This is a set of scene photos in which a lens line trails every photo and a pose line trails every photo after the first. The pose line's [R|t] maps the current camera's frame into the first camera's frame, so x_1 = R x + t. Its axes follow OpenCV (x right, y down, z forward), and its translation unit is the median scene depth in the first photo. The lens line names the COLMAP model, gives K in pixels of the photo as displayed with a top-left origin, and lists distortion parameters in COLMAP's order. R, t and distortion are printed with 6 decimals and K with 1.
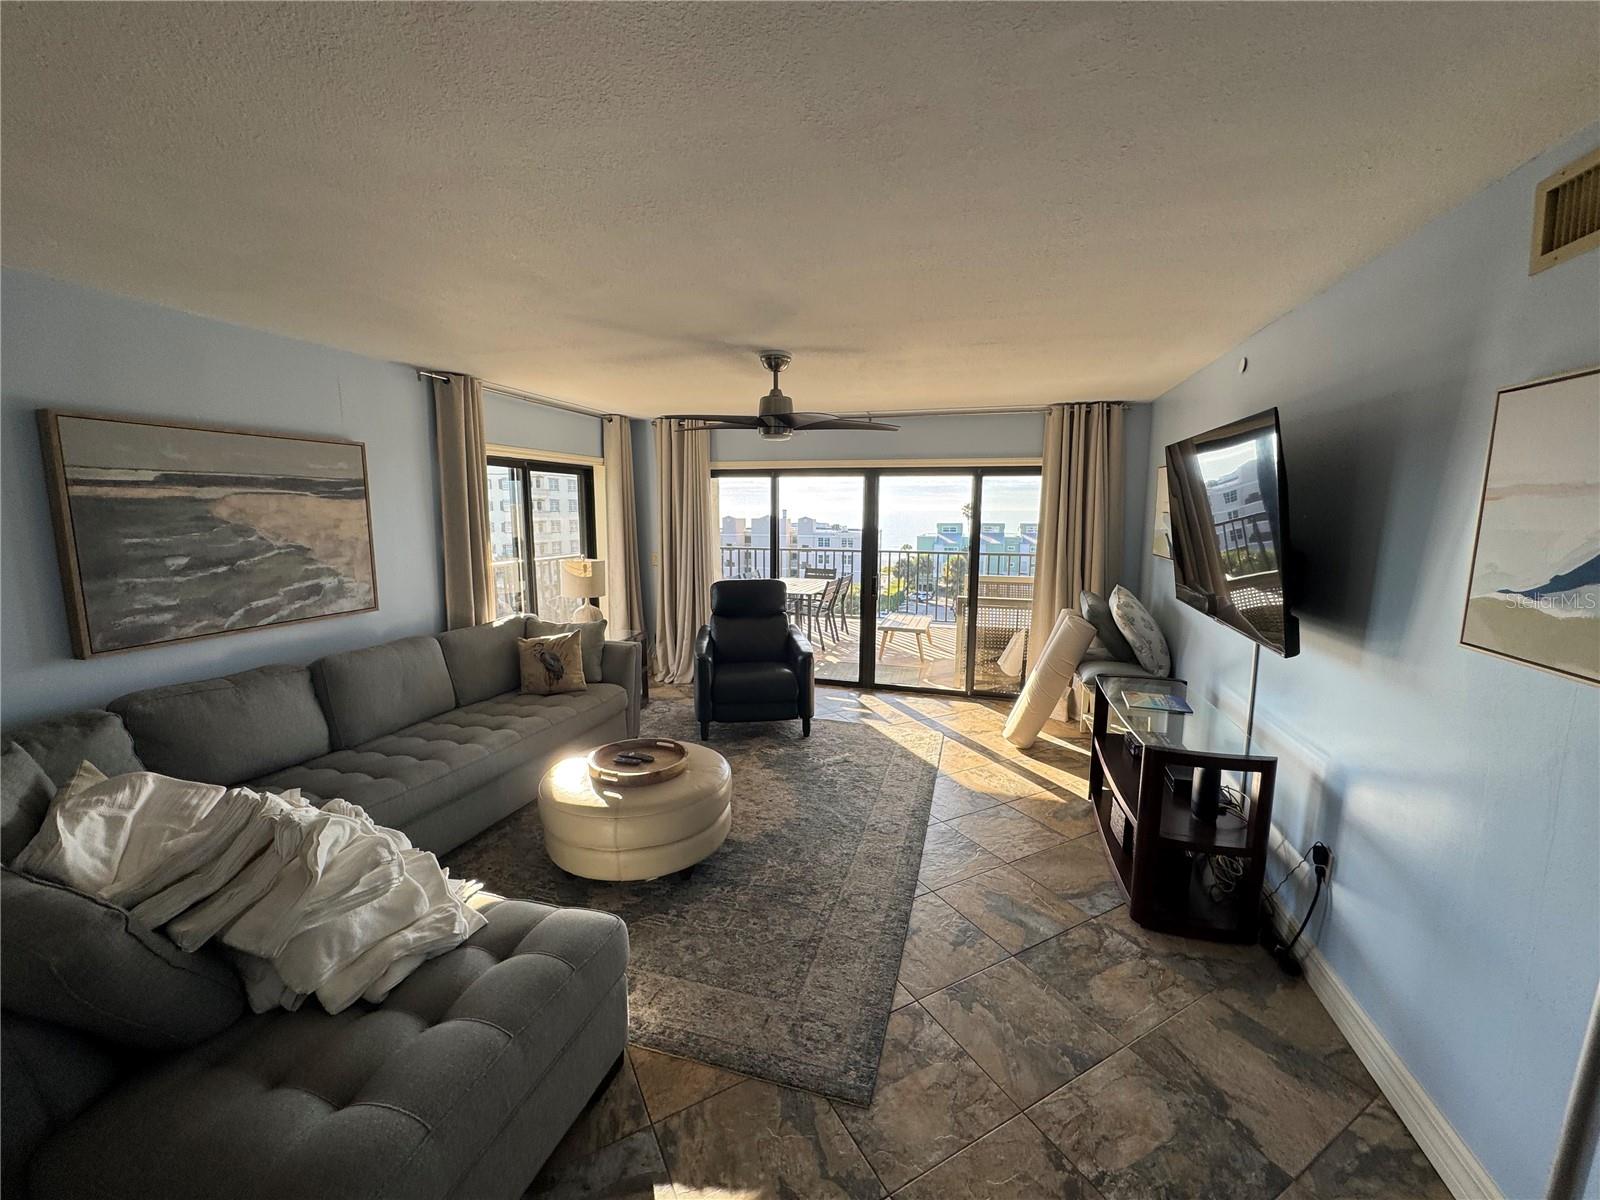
lens RADIAL K [[637.5, 0, 800.0], [0, 637.5, 600.0], [0, 0, 1]] dist [0.001131, 0.000548]
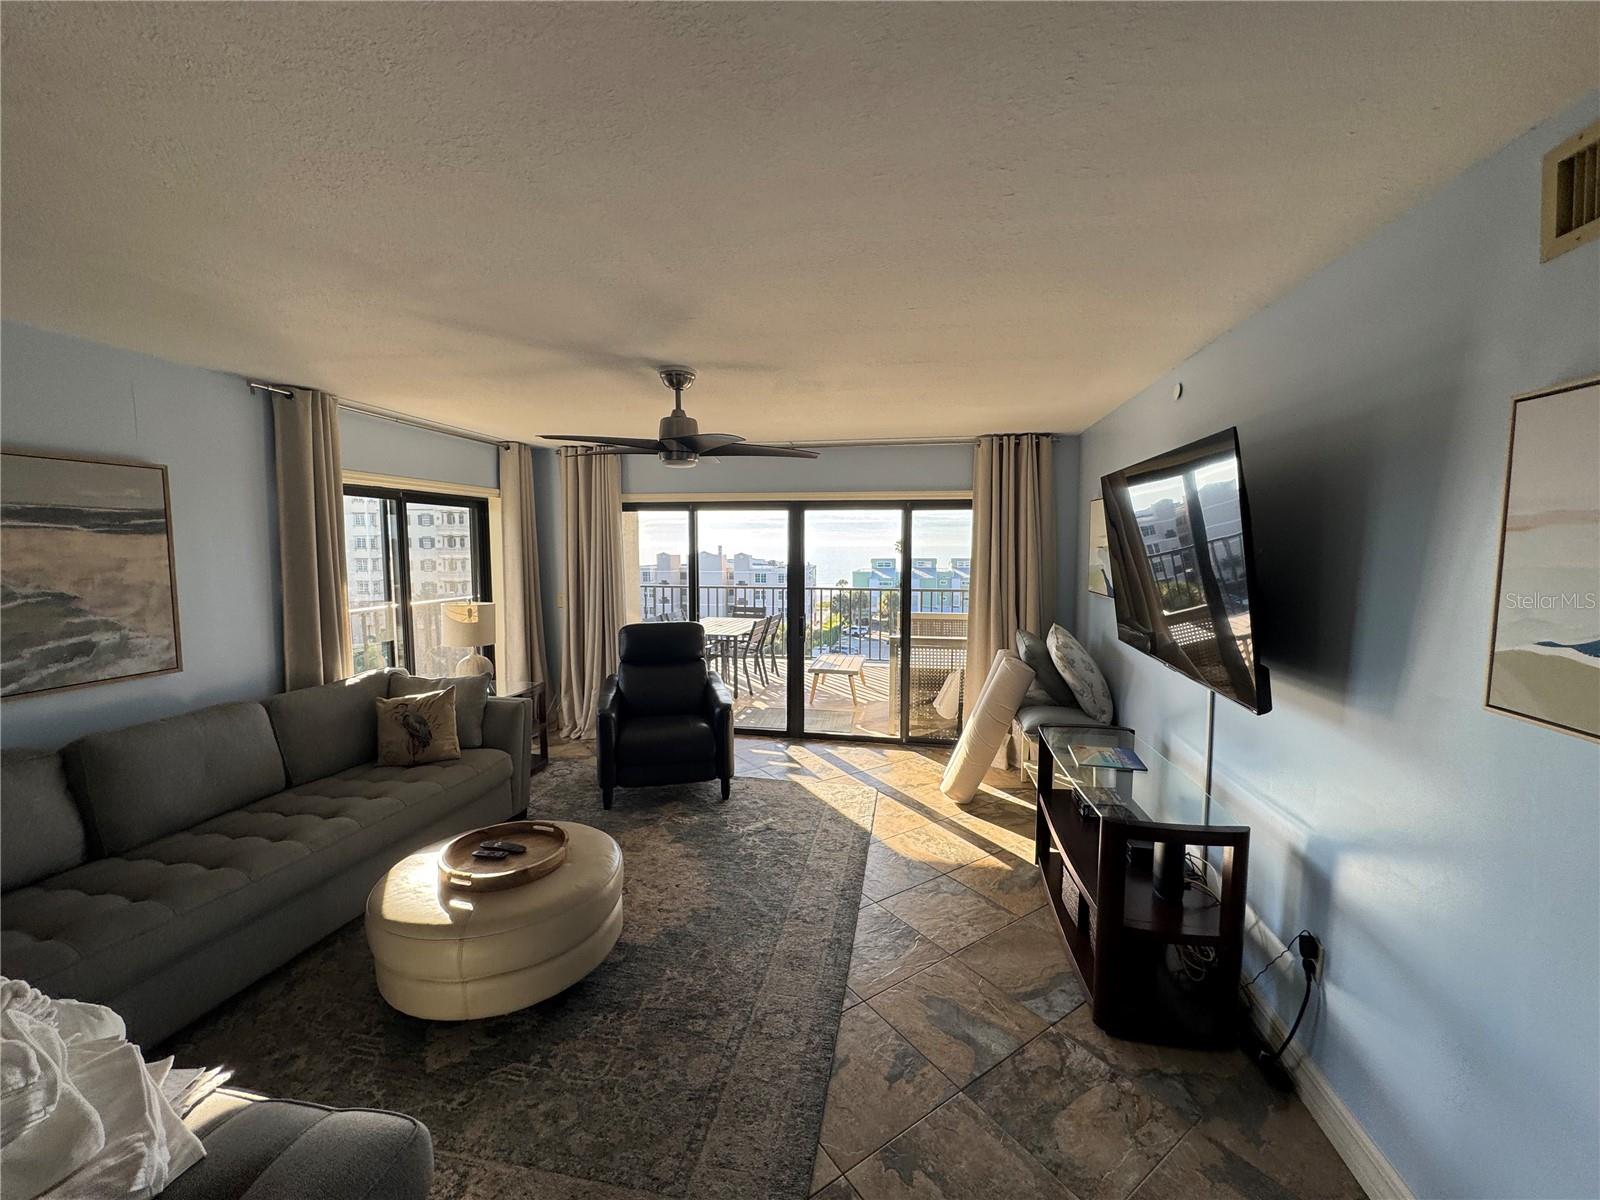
lens RADIAL K [[637.5, 0, 800.0], [0, 637.5, 600.0], [0, 0, 1]] dist [0.001131, 0.000548]
pose [[0.995146, -0.011618, 0.097716, 0.041195], [0.017047, 0.998346, -0.054909, -0.017404], [-0.096917, 0.056308, 0.993698, 0.126435]]
